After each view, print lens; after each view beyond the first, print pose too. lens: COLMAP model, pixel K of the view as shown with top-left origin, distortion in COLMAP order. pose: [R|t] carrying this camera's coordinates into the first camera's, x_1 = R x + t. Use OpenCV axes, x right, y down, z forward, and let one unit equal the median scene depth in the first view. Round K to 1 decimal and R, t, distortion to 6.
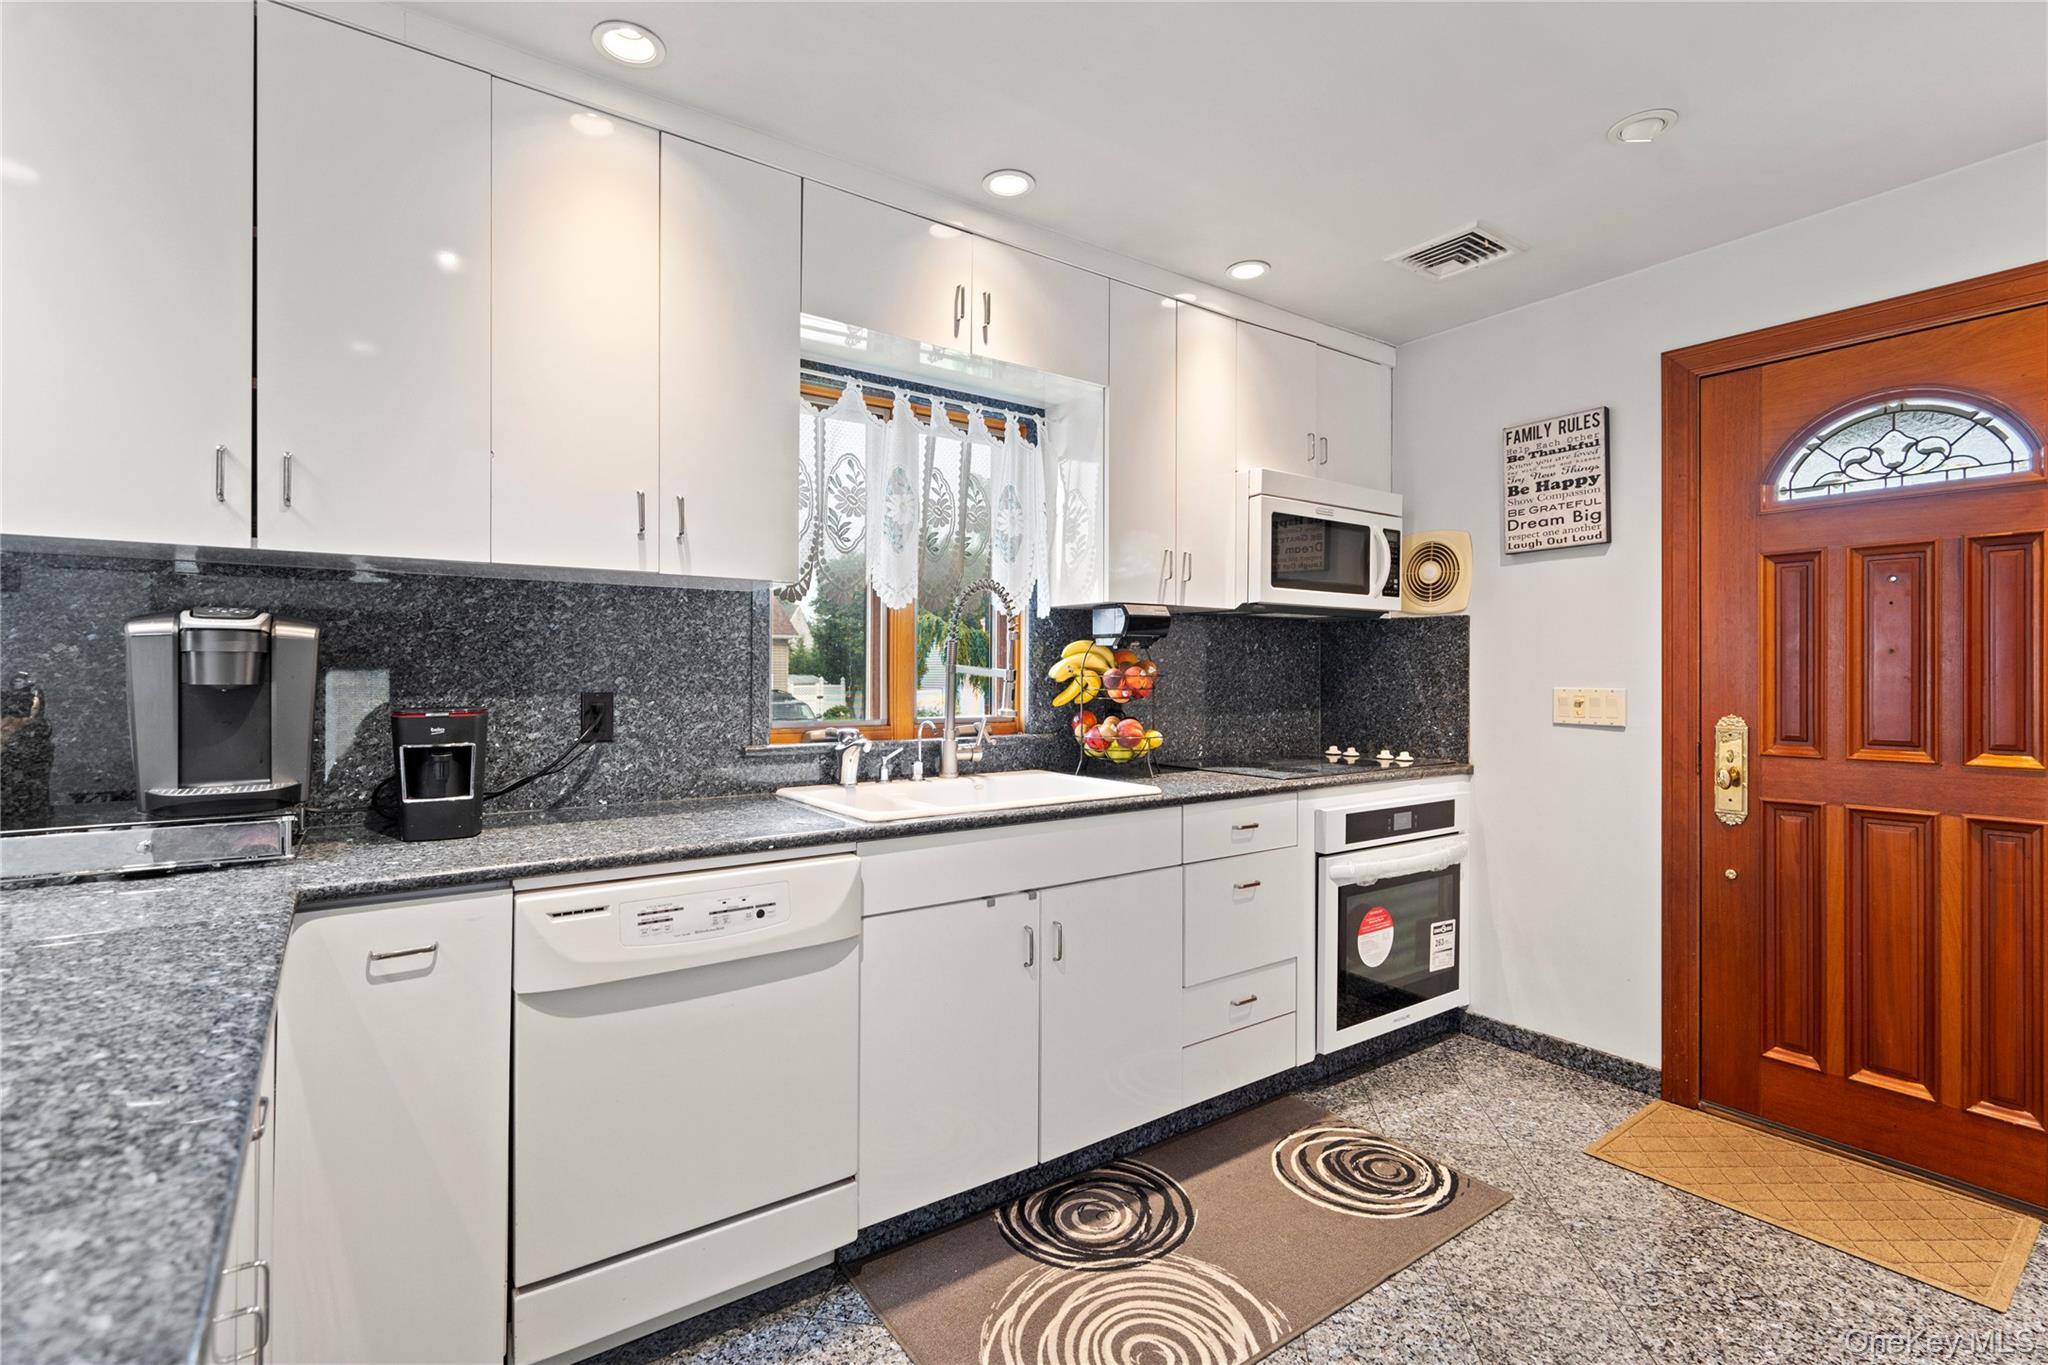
lens RADIAL K [[947.2, 0, 1021.0], [0, 947.2, 678.9], [0, 0, 1]] dist [-0.007385, 0.004412]
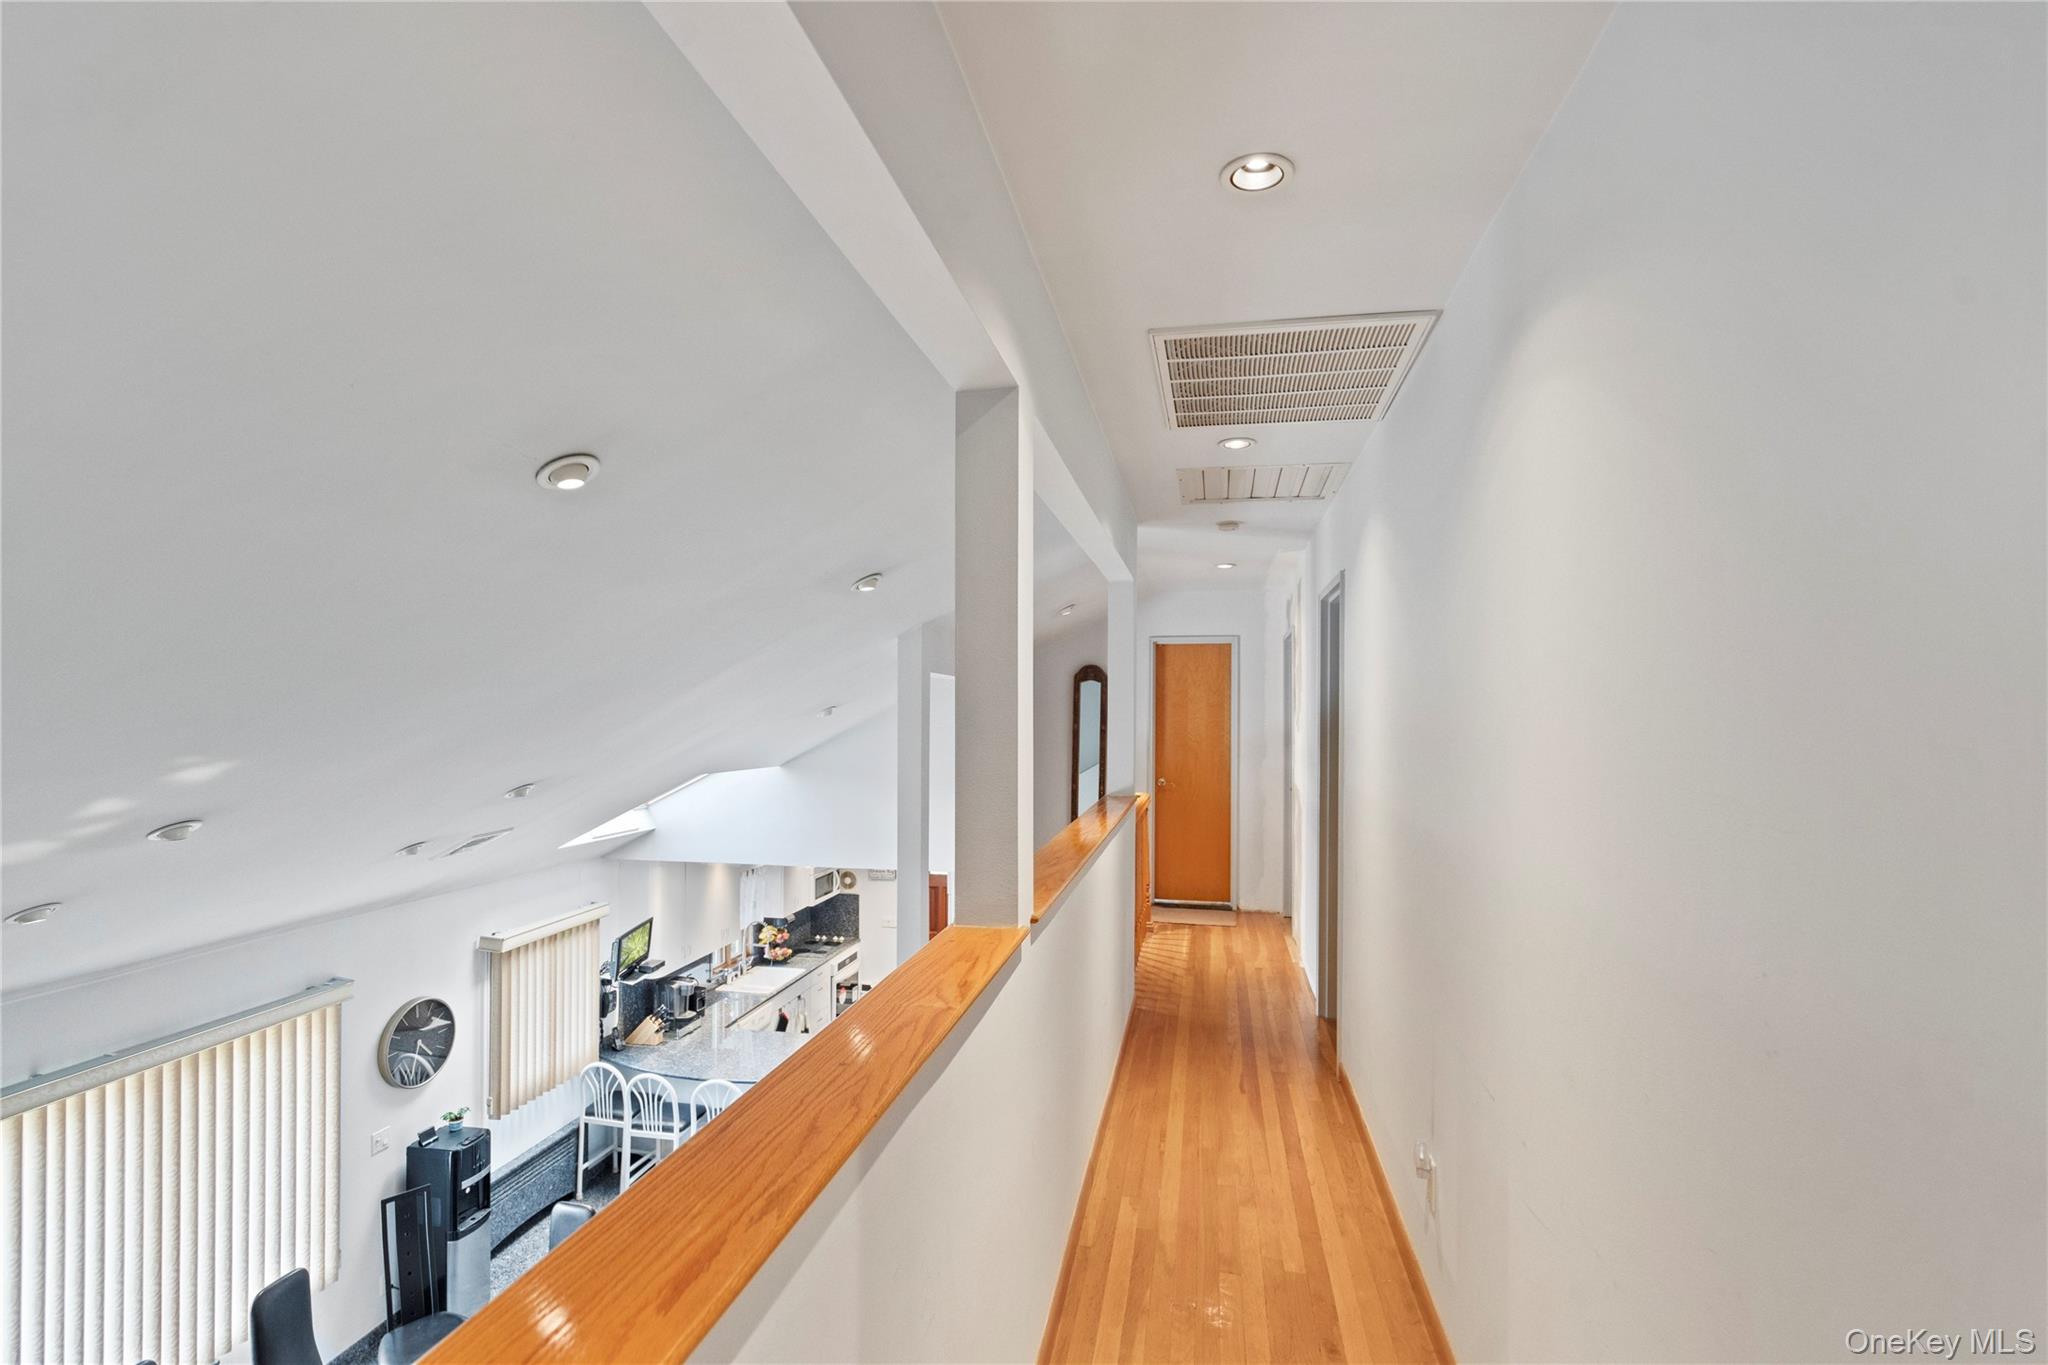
lens RADIAL K [[947.2, 0, 1022.0], [0, 947.2, 691.2], [0, 0, 1]] dist [-0.007385, 0.004412]
pose [[0.721461, 0.004572, 0.692440, -1.656233], [-0.000415, 0.999981, -0.006170, -0.873483], [-0.692455, 0.004164, 0.721449, -2.115933]]
